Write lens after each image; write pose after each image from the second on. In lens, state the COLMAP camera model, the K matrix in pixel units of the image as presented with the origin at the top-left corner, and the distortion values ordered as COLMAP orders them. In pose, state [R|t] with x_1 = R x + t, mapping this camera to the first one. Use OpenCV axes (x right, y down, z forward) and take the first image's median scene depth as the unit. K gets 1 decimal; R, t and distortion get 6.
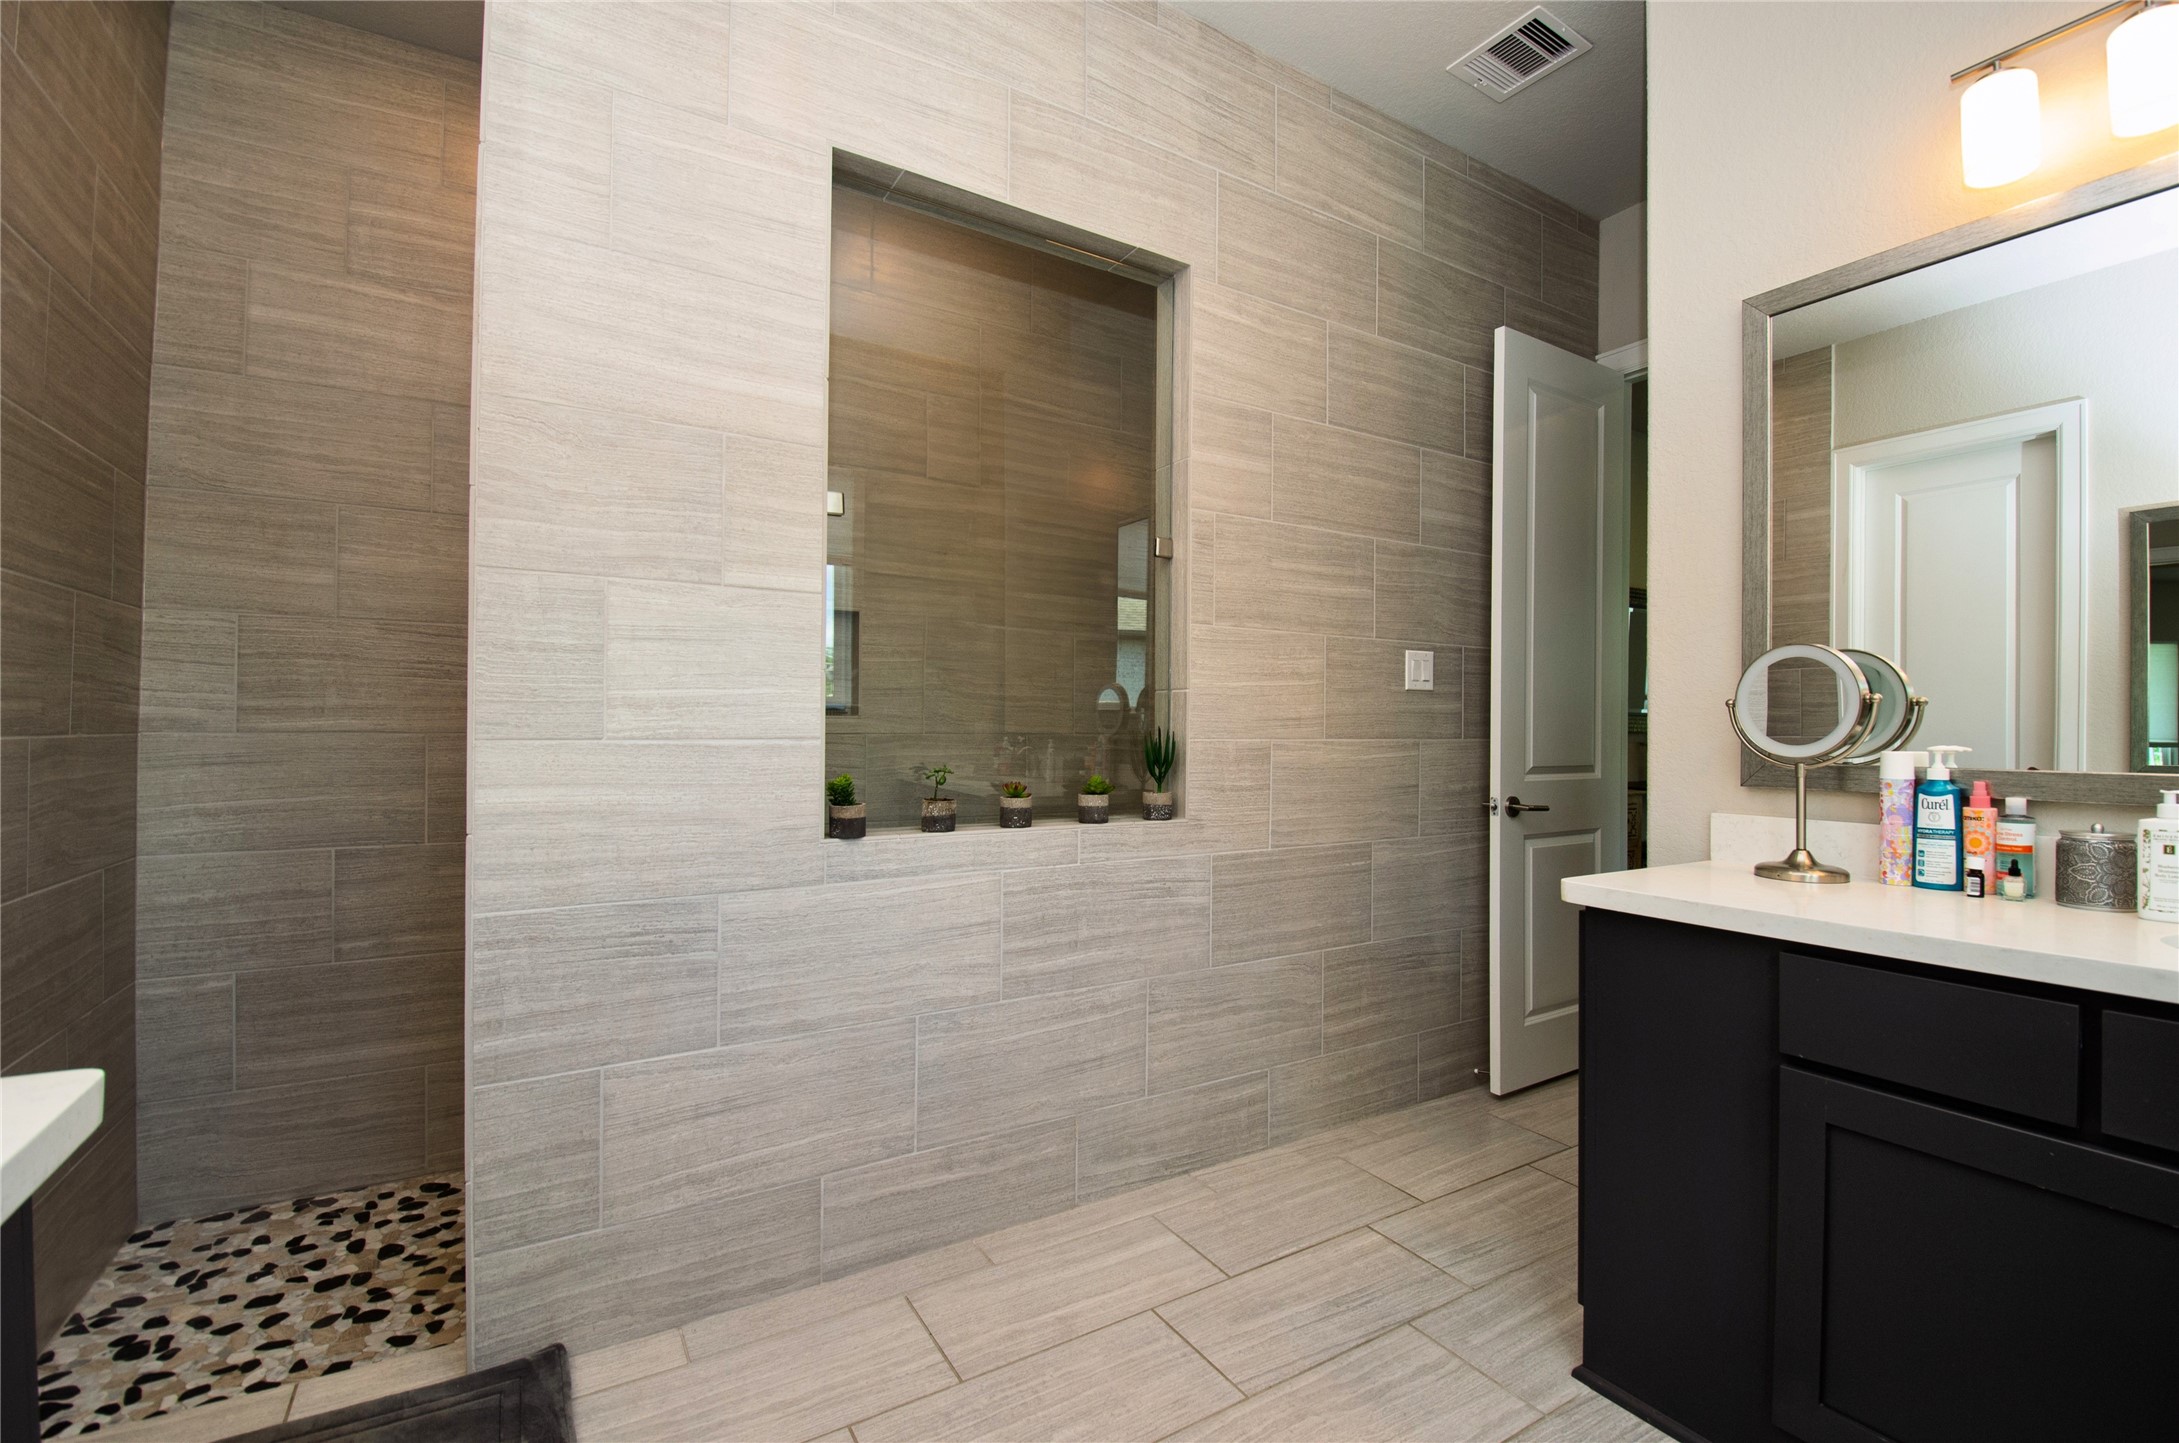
lens RADIAL K [[948.5, 0, 1126.8], [0, 948.5, 718.8], [0, 0, 1]] dist [0.013110, -0.020902]
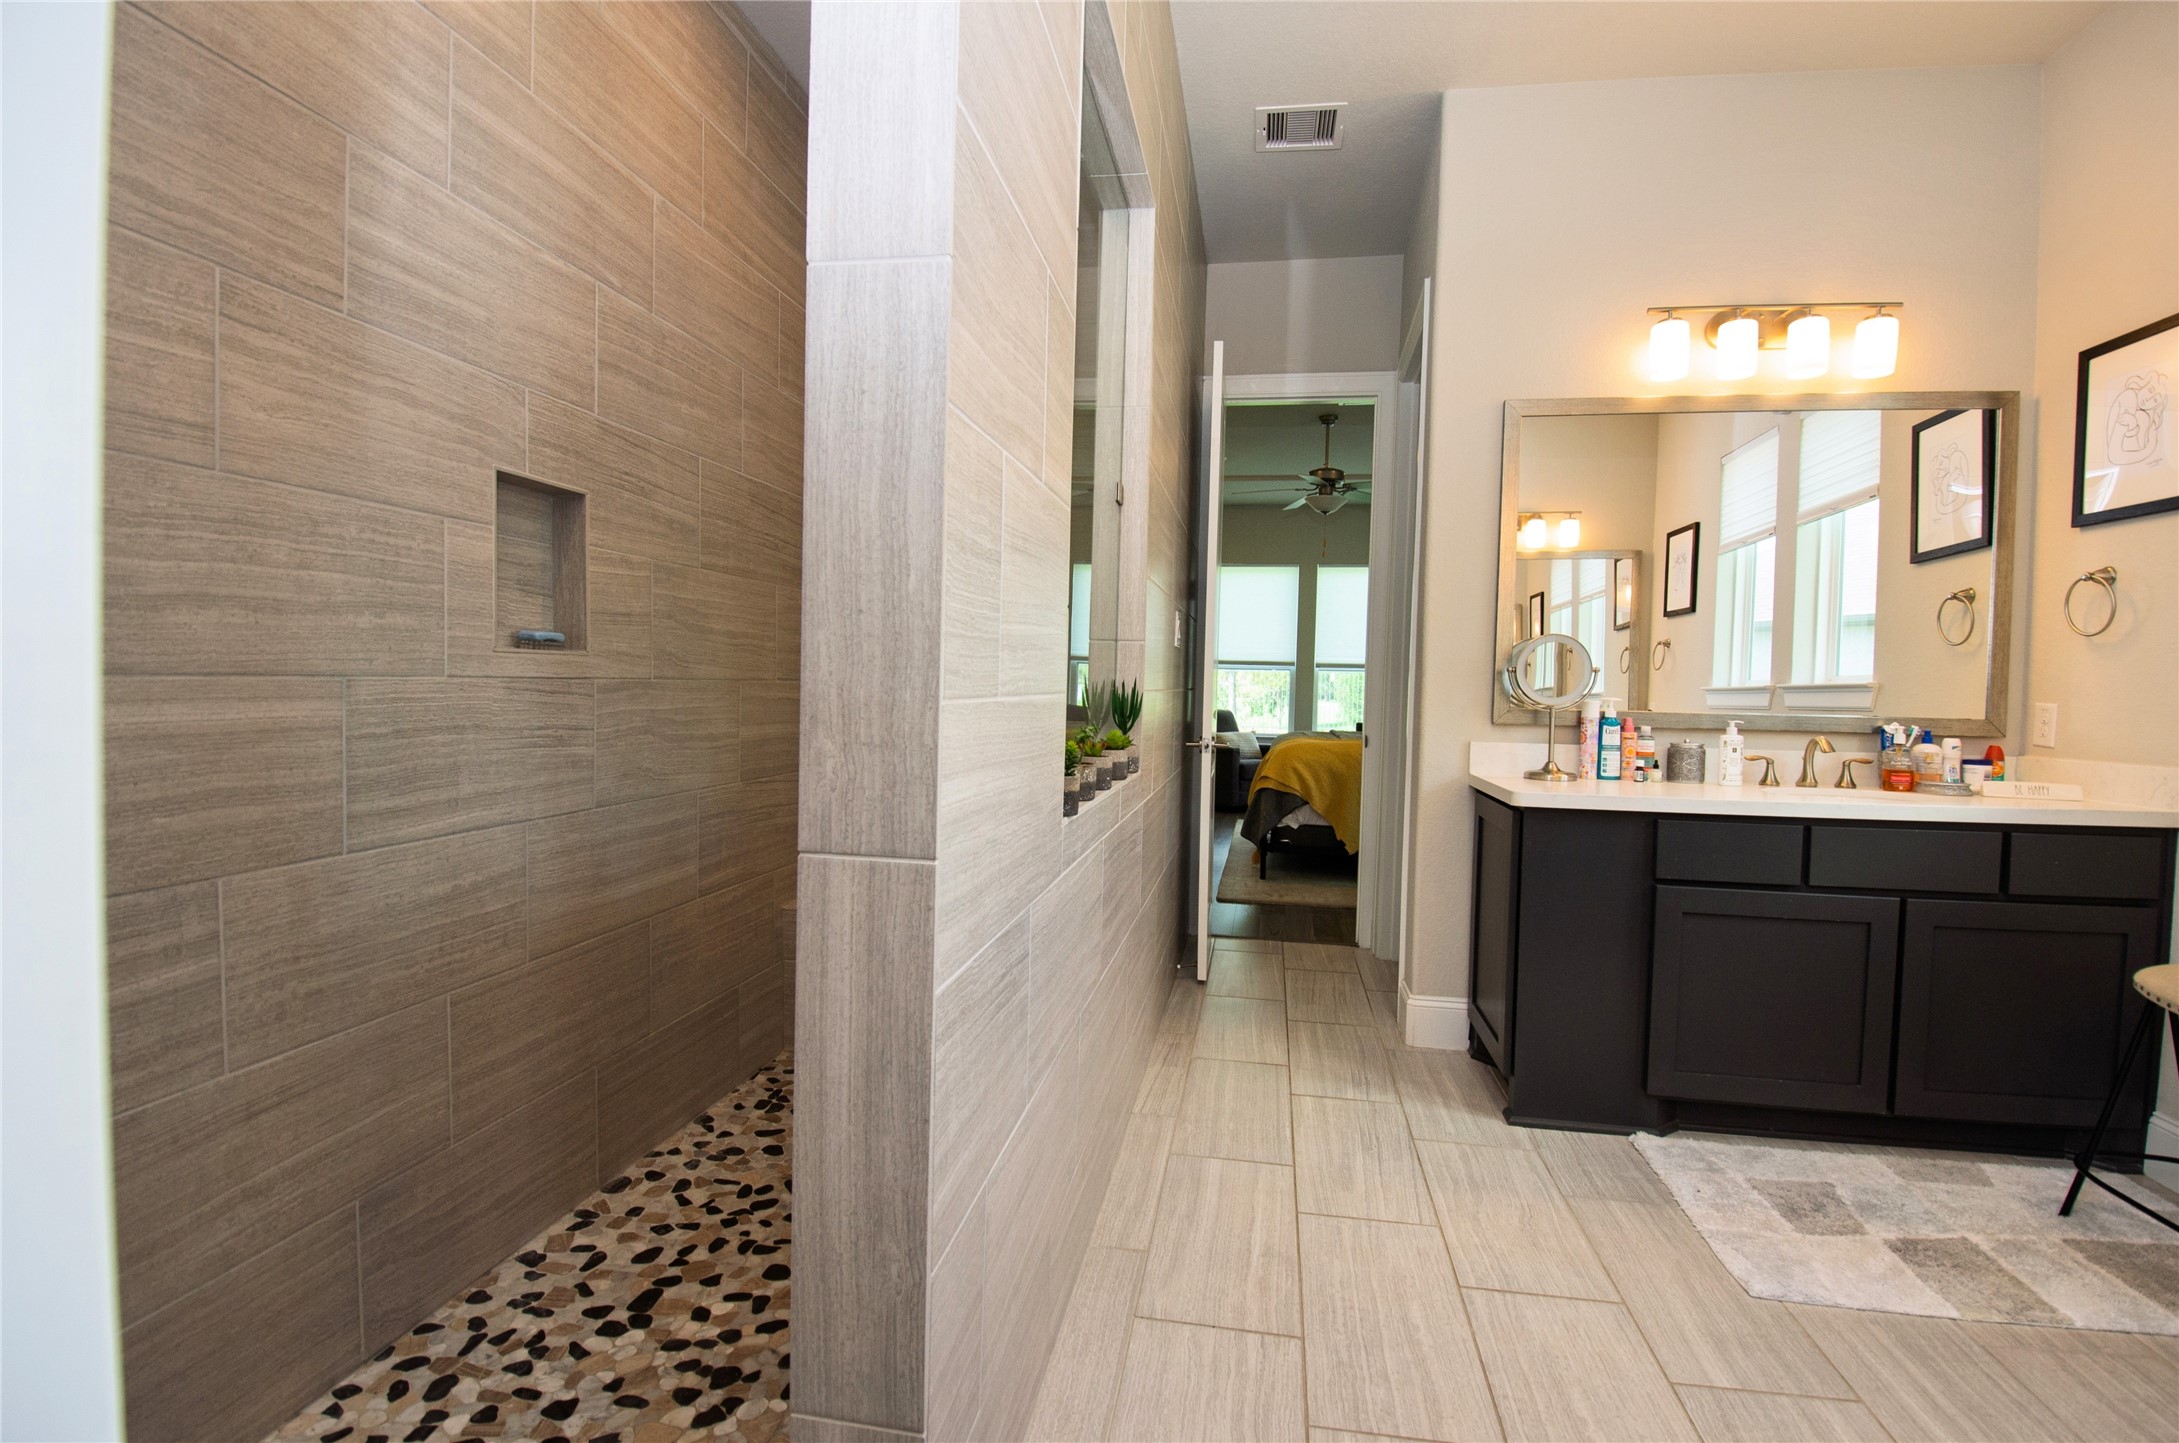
lens RADIAL K [[948.5, 0, 1126.8], [0, 948.5, 718.8], [0, 0, 1]] dist [0.013110, -0.020902]
pose [[0.652991, -0.022013, 0.757046, -1.006176], [-0.025205, 0.998392, 0.050771, 0.000879], [-0.756946, -0.052234, 0.651386, 0.506951]]
